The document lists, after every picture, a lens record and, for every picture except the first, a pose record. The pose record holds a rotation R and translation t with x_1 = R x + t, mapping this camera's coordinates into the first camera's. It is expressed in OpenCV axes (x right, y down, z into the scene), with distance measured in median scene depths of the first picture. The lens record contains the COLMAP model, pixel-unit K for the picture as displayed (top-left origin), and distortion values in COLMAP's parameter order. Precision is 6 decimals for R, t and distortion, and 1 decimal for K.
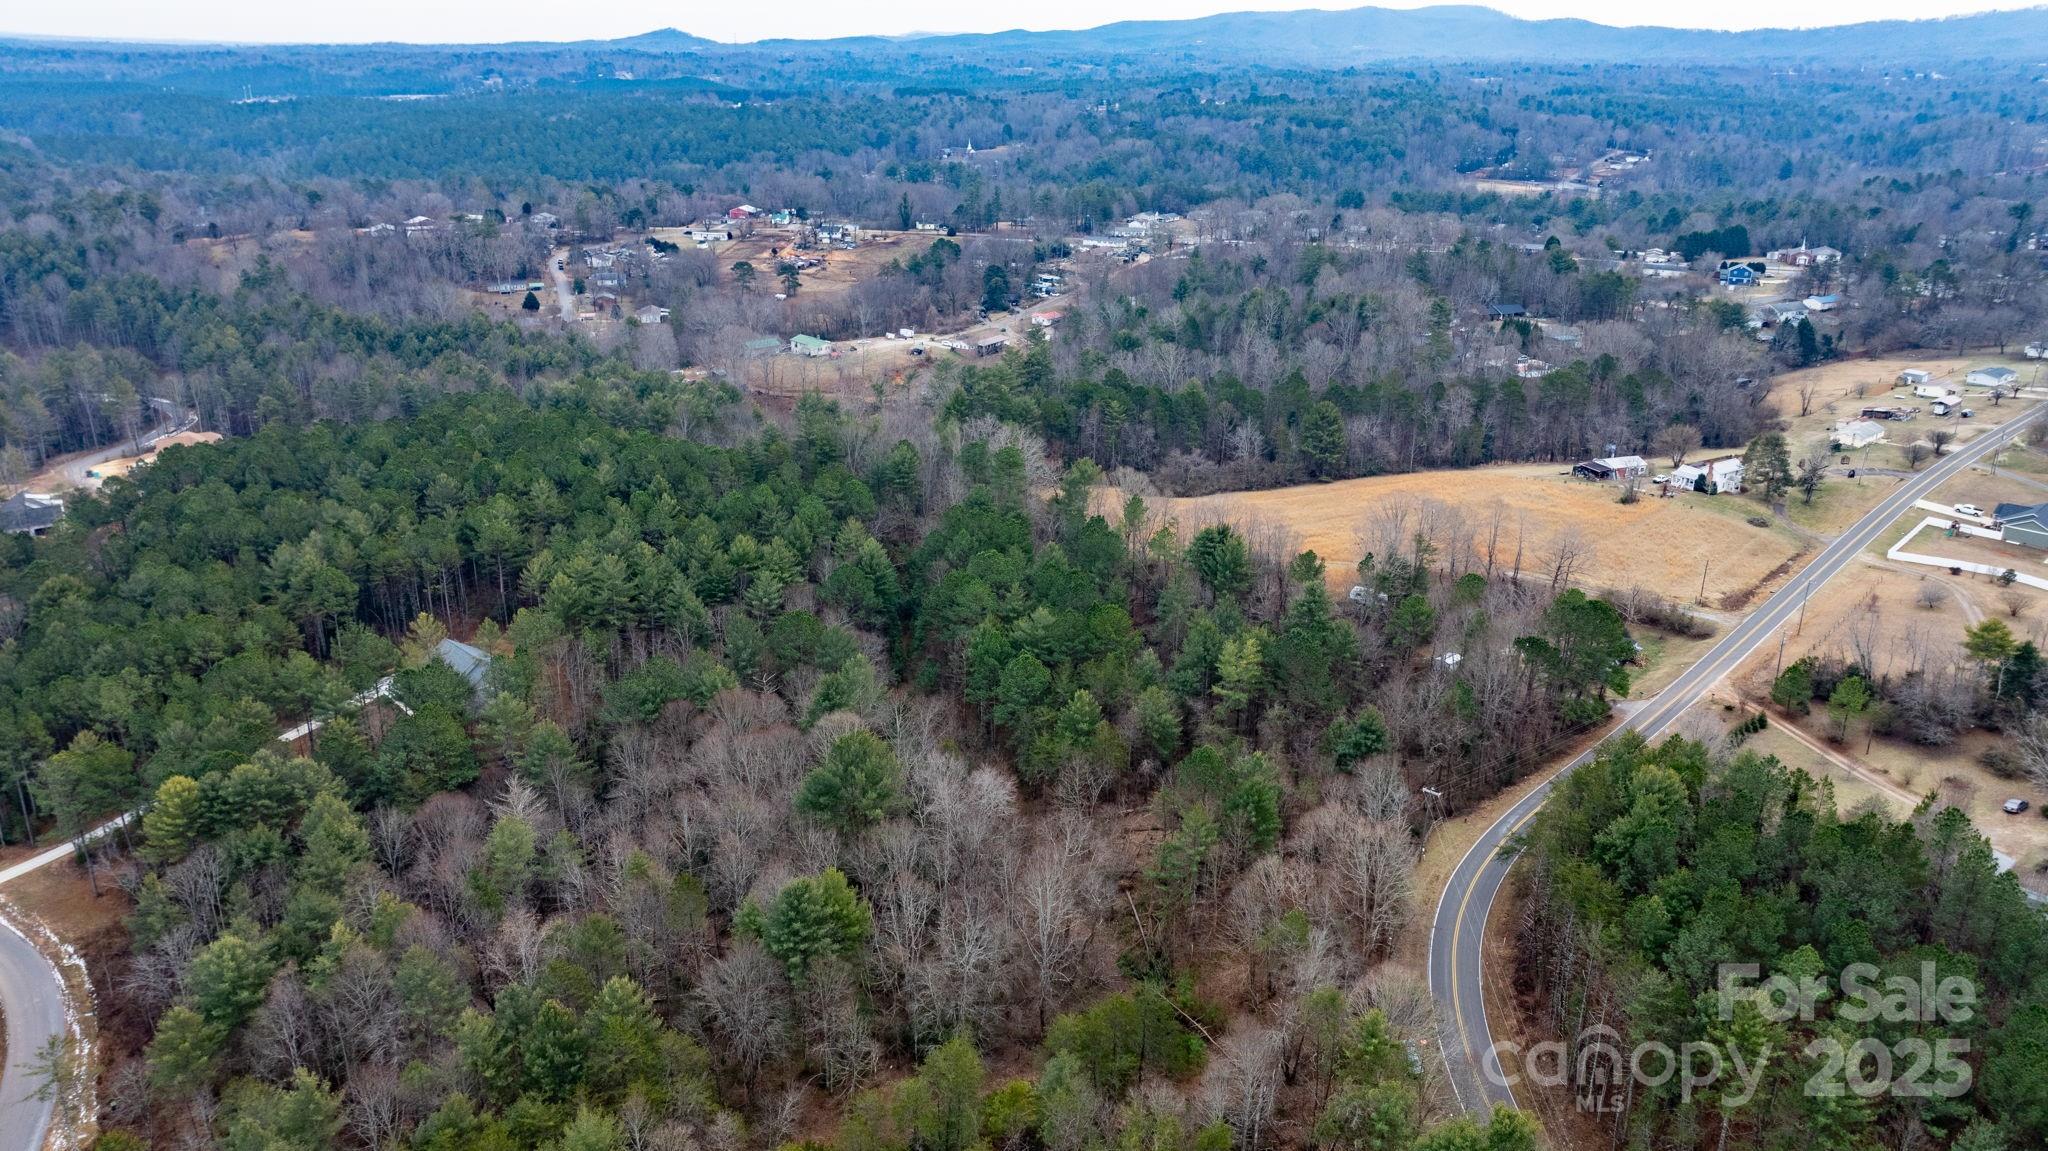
lens RADIAL K [[1437.9, 0, 1025.5], [0, 1437.9, 572.4], [0, 0, 1]] dist [-0.033467, 0.035858]
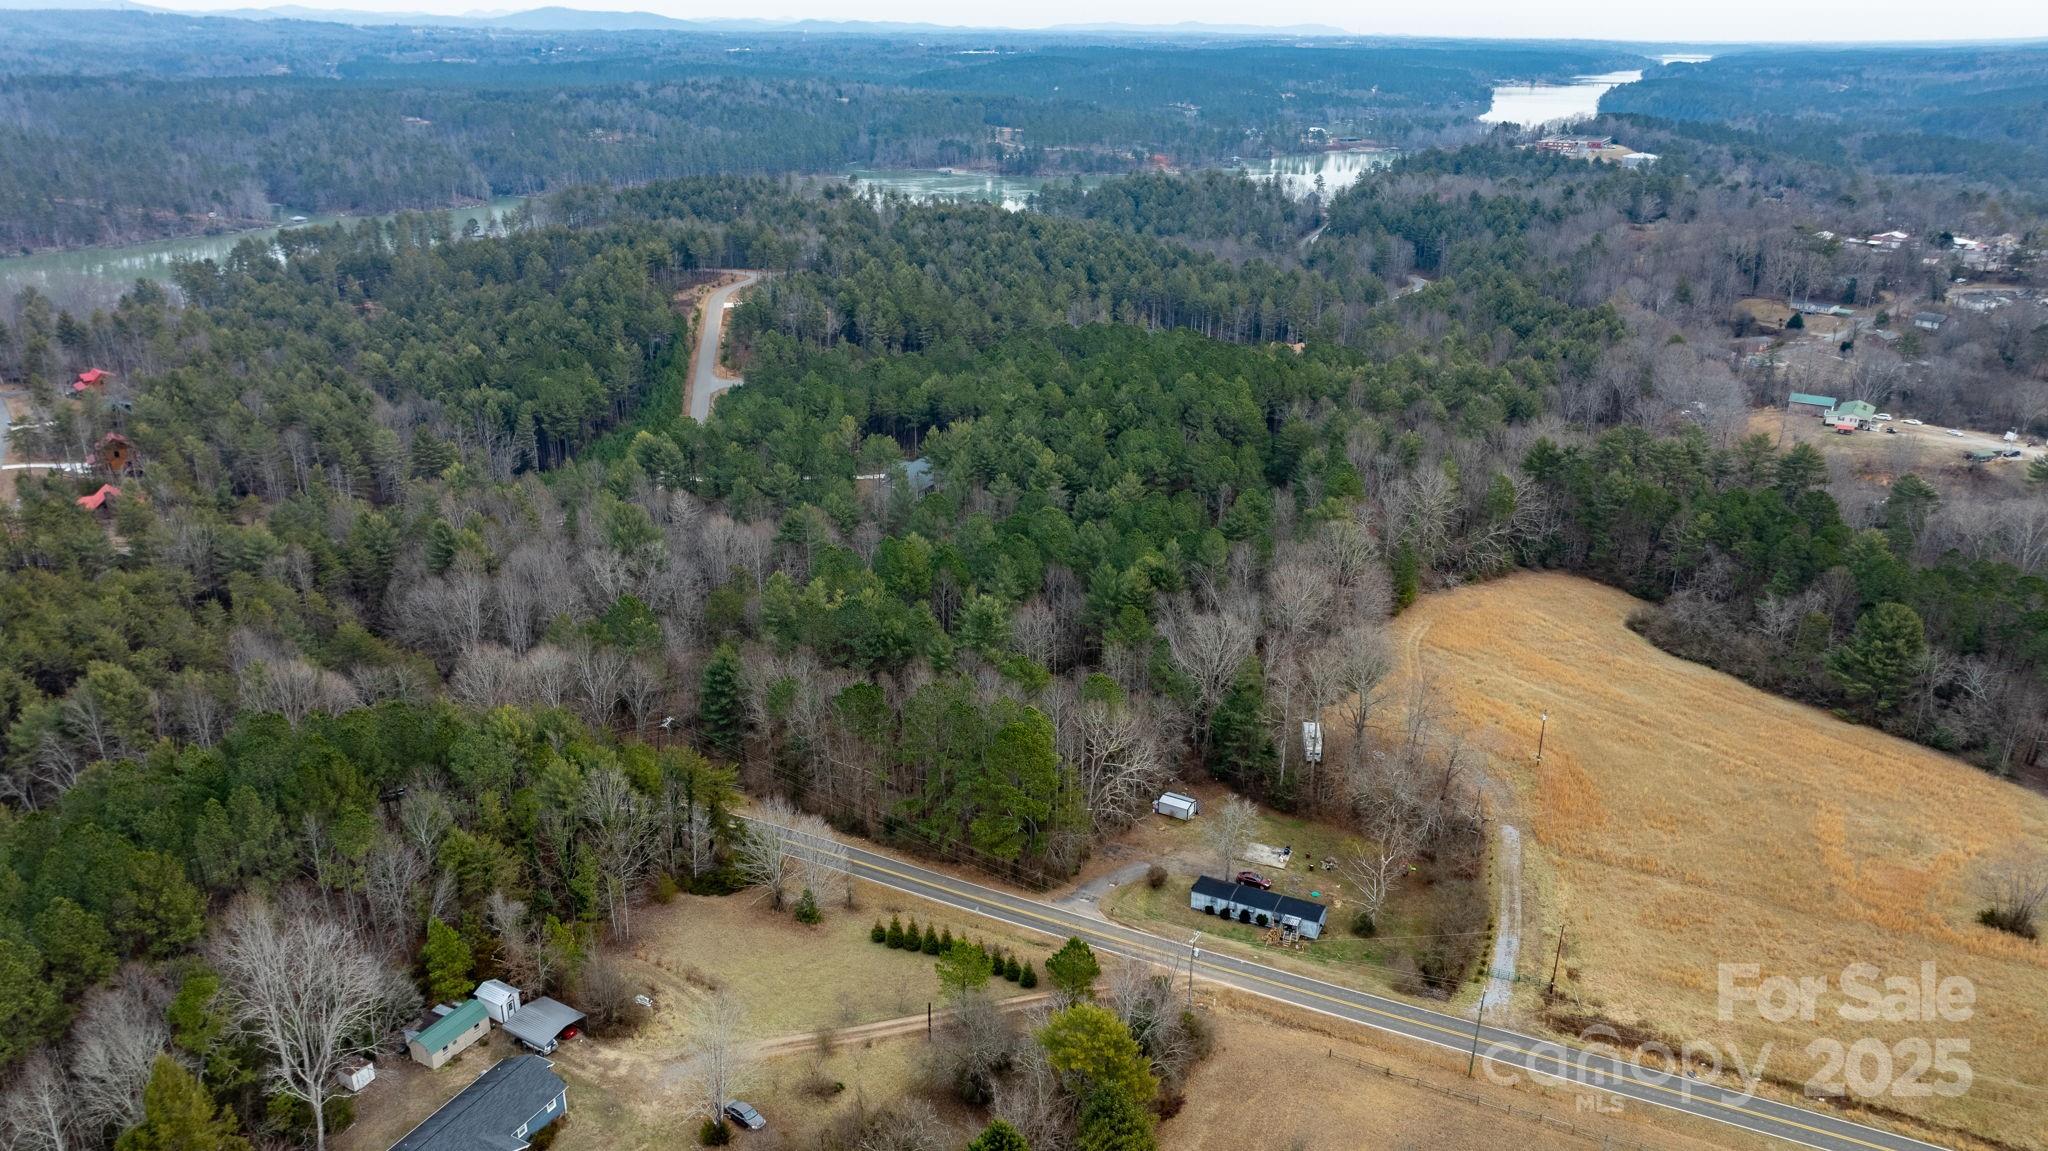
lens RADIAL K [[1437.9, 0, 1030.0], [0, 1437.9, 572.1], [0, 0, 1]] dist [-0.033467, 0.035858]
pose [[0.284339, 0.331868, -0.899453, 0.668870], [-0.335252, 0.913365, 0.231020, -0.150392], [0.898197, 0.235856, 0.370965, 0.424746]]
